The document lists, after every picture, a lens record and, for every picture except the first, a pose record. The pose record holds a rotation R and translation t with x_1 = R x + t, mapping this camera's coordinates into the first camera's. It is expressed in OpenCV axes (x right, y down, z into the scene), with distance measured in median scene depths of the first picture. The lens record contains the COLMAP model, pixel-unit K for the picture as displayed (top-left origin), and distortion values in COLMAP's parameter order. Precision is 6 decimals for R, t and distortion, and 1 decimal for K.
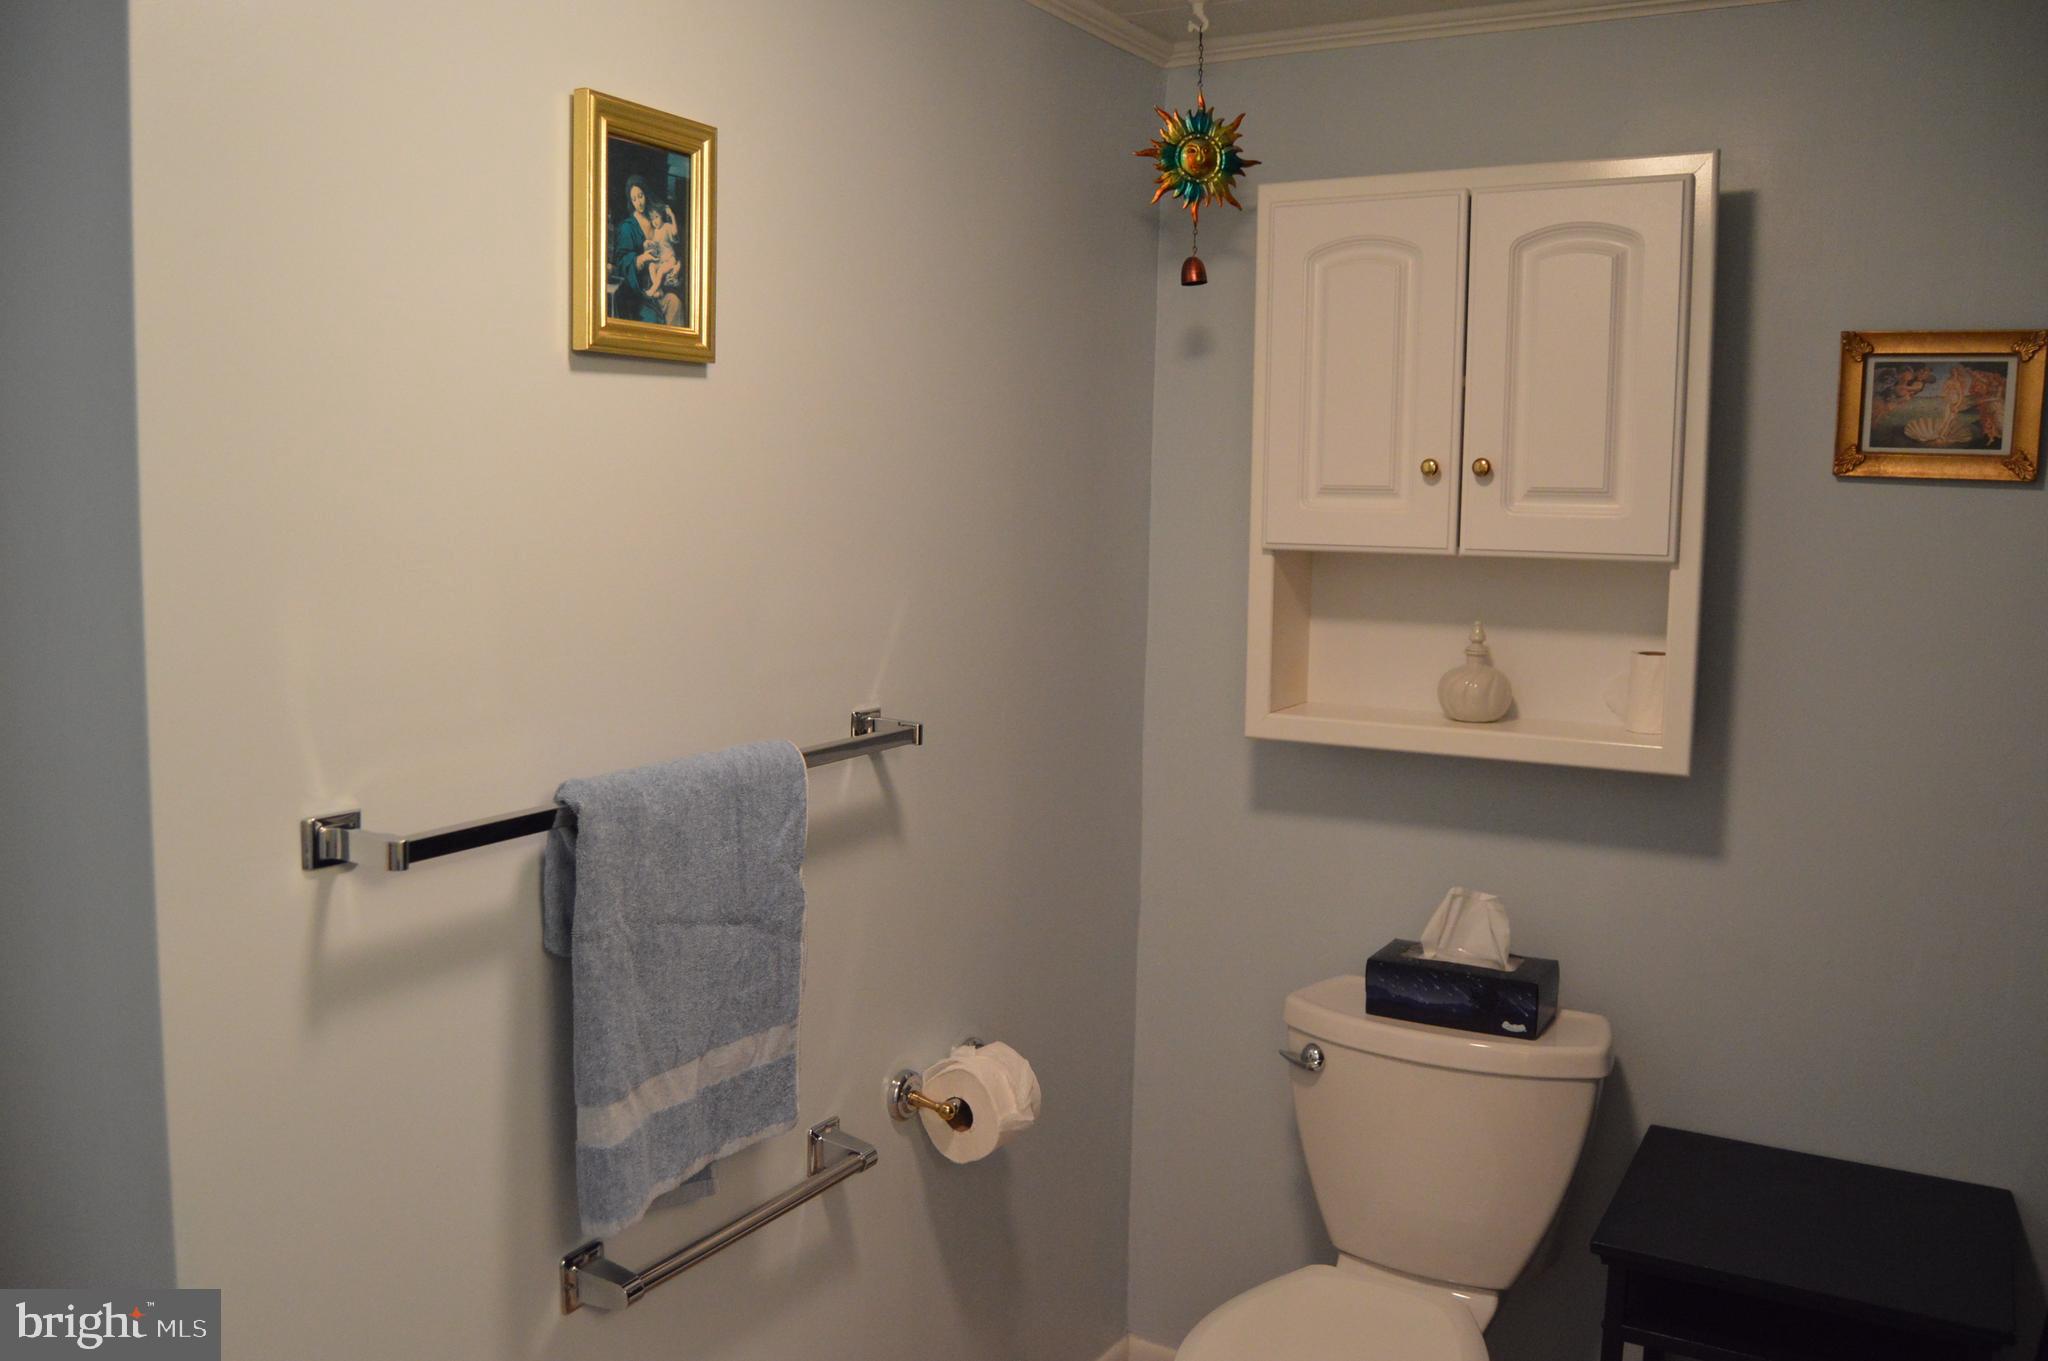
lens RADIAL K [[1629.2, 0, 1024.6], [0, 1629.2, 673.8], [0, 0, 1]] dist [-0.092806, 0.035752]
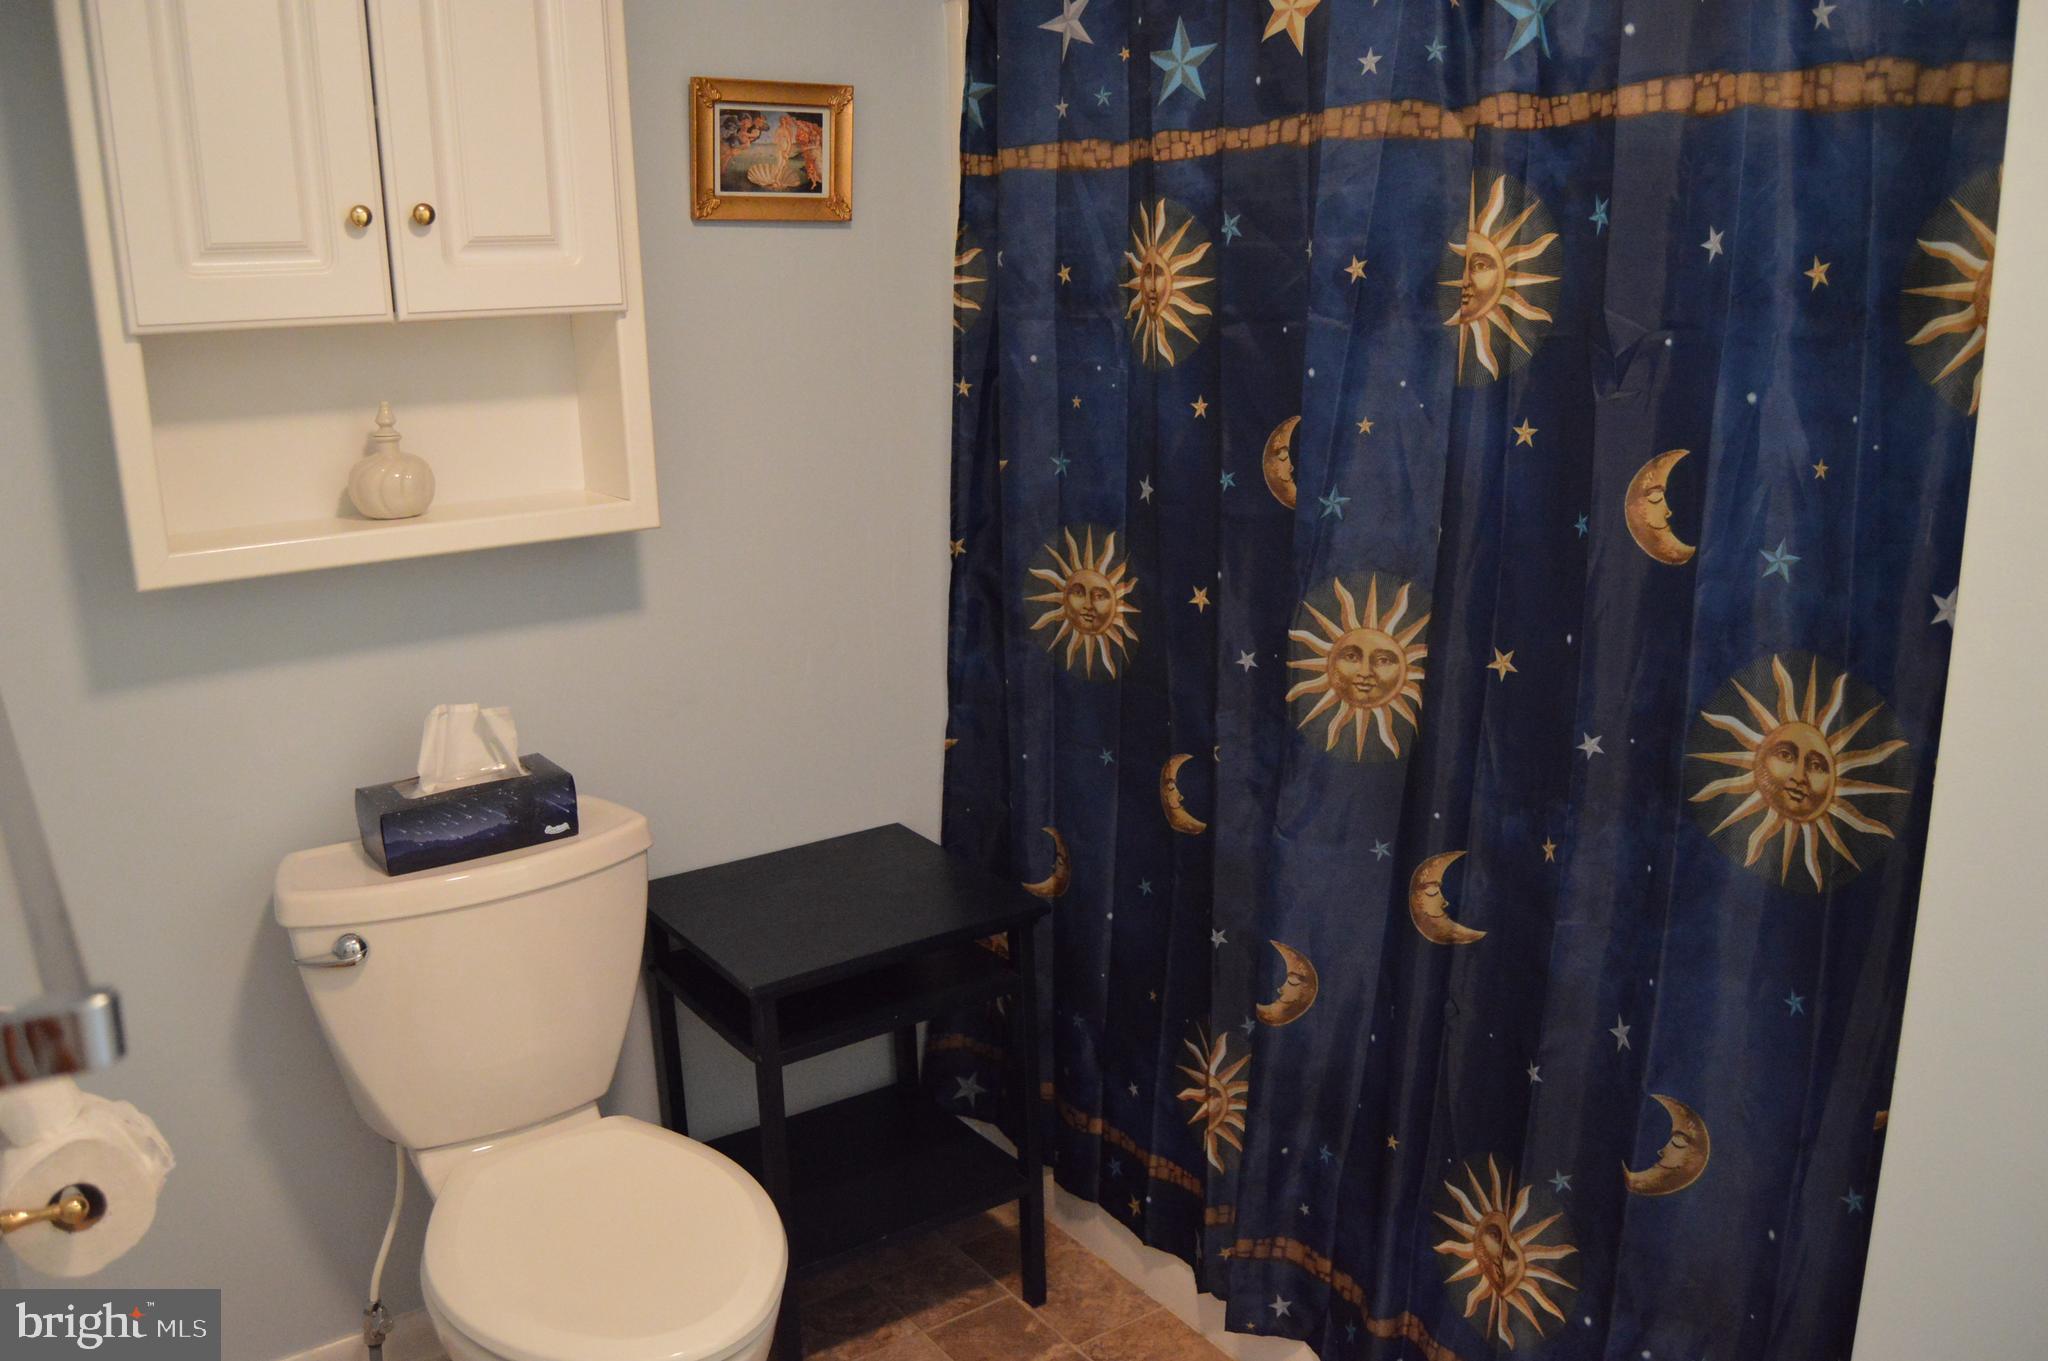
lens RADIAL K [[1629.2, 0, 1031.7], [0, 1629.2, 684.2], [0, 0, 1]] dist [-0.092806, 0.035752]
pose [[0.411174, -0.246016, 0.877731, -0.386867], [0.122451, 0.969072, 0.214256, -0.028711], [-0.903295, 0.019383, 0.428582, 0.351090]]
